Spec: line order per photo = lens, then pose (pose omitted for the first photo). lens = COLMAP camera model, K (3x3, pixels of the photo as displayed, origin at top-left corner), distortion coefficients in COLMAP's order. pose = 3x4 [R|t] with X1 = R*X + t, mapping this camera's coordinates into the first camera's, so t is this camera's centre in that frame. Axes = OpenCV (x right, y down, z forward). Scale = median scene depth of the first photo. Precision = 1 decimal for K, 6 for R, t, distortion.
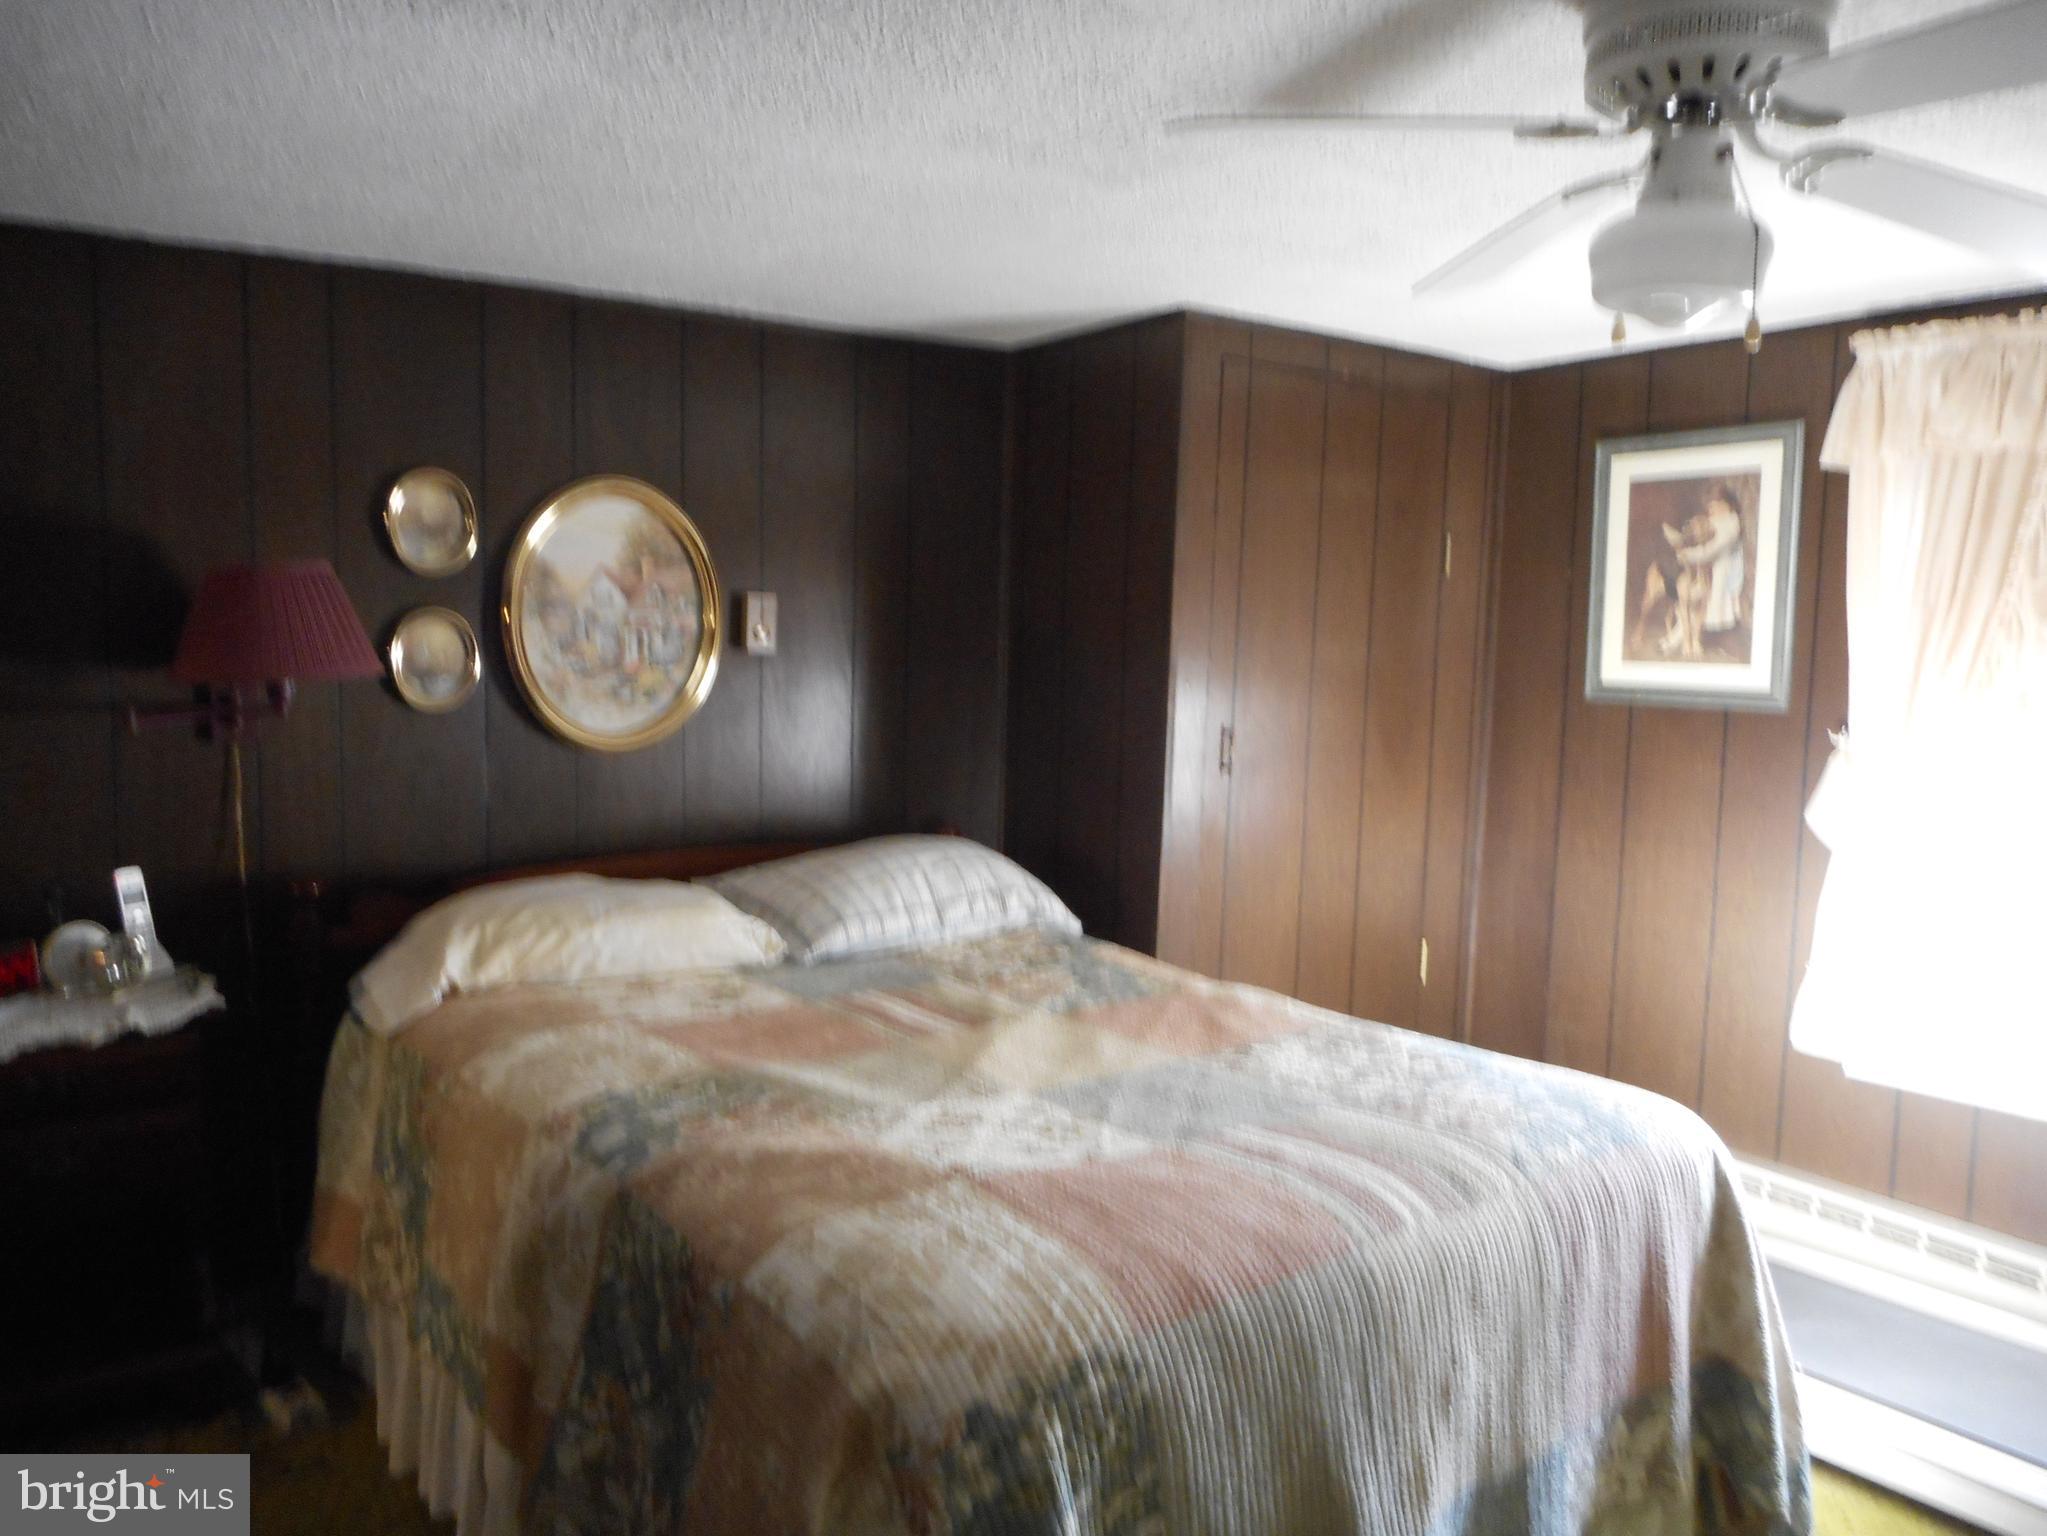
lens RADIAL K [[1534.5, 0, 1026.6], [0, 1534.5, 776.3], [0, 0, 1]] dist [0.000086, -0.003791]
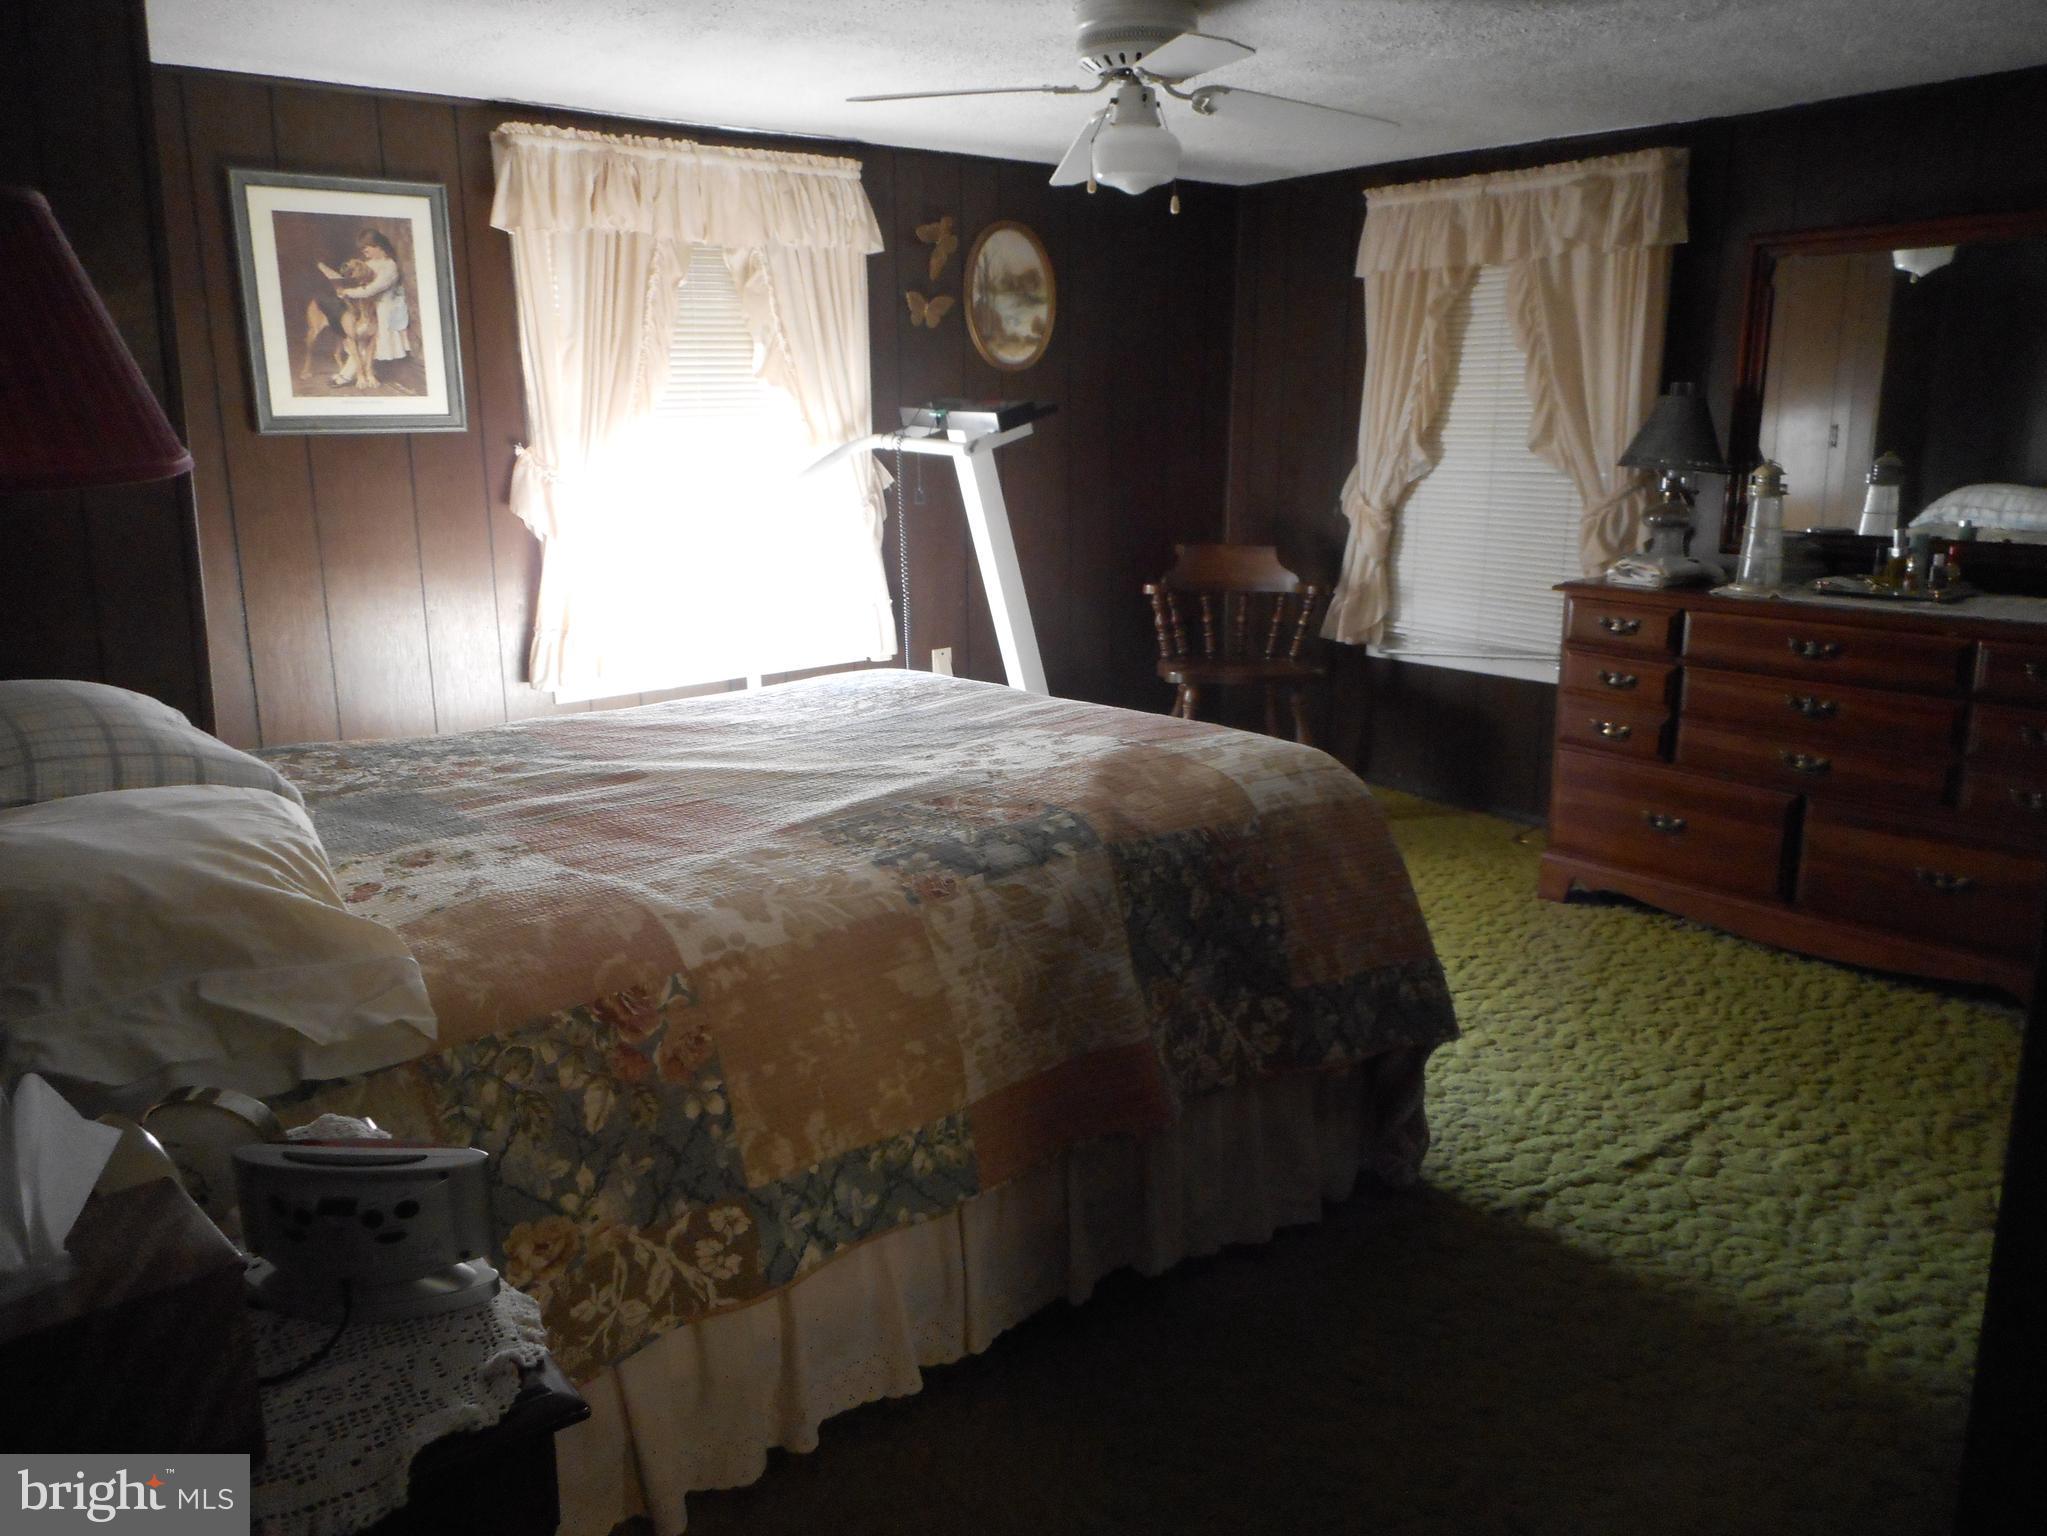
lens RADIAL K [[1534.5, 0, 1026.6], [0, 1534.5, 776.3], [0, 0, 1]] dist [0.000086, -0.003791]
pose [[-0.044993, -0.259761, 0.964624, -0.754462], [0.097816, 0.959817, 0.263029, -0.054829], [-0.994187, 0.106190, -0.017777, 0.587396]]
